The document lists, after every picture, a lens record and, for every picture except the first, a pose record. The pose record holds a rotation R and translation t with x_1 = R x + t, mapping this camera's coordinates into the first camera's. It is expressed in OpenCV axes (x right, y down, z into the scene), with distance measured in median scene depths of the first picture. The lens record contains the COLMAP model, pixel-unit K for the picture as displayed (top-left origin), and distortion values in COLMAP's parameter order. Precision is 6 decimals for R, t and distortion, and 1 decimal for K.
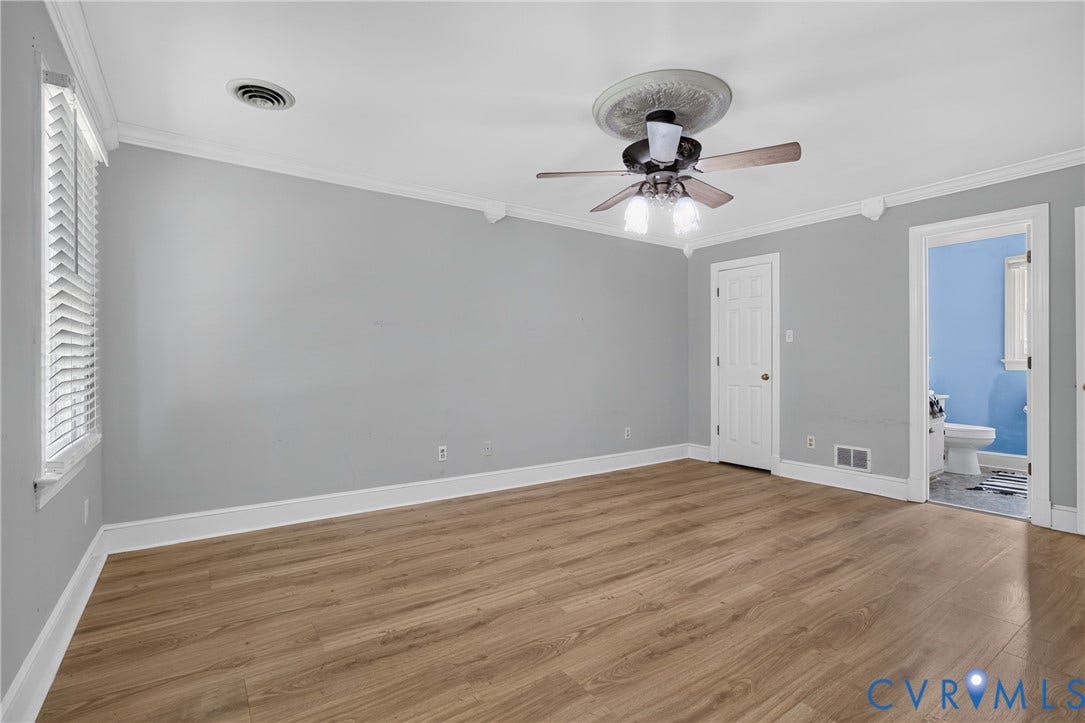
lens RADIAL K [[499.1, 0, 544.3], [0, 499.1, 364.2], [0, 0, 1]] dist [-0.013151, -0.000005]
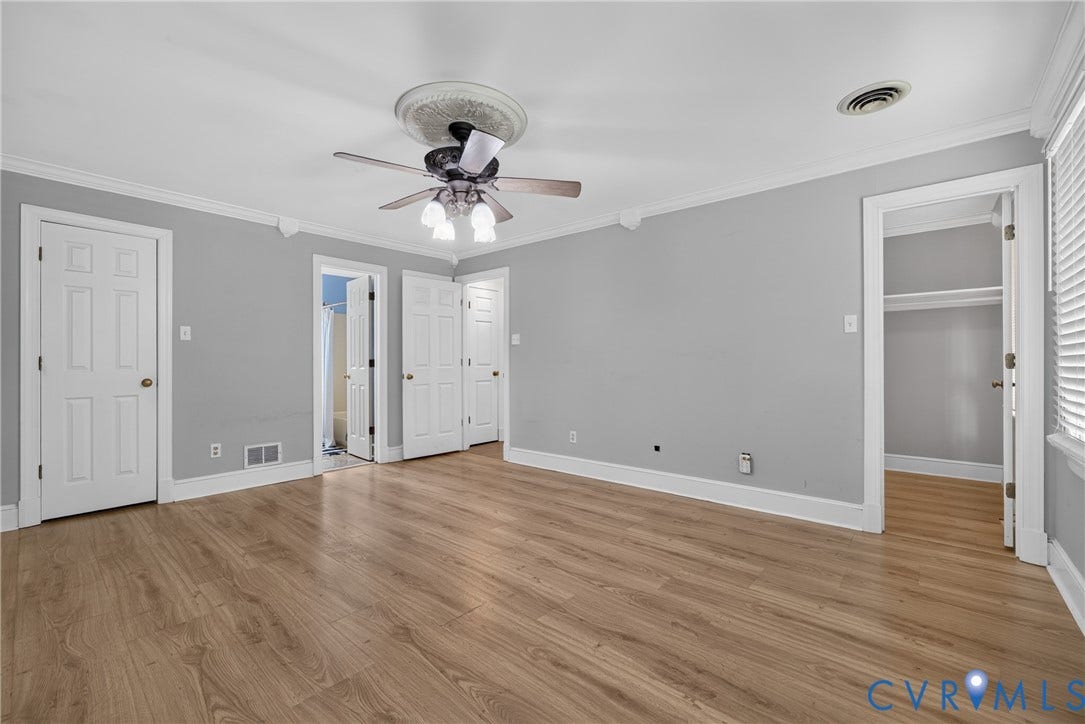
lens RADIAL K [[450.4, 0, 545.8], [0, 450.4, 362.8], [0, 0, 1]] dist [-0.015010, 0.000529]
pose [[-0.233835, 0.002700, 0.972273, -0.479281], [0.007138, 0.999974, -0.001060, -0.000422], [-0.972250, 0.006692, -0.233848, 0.698348]]
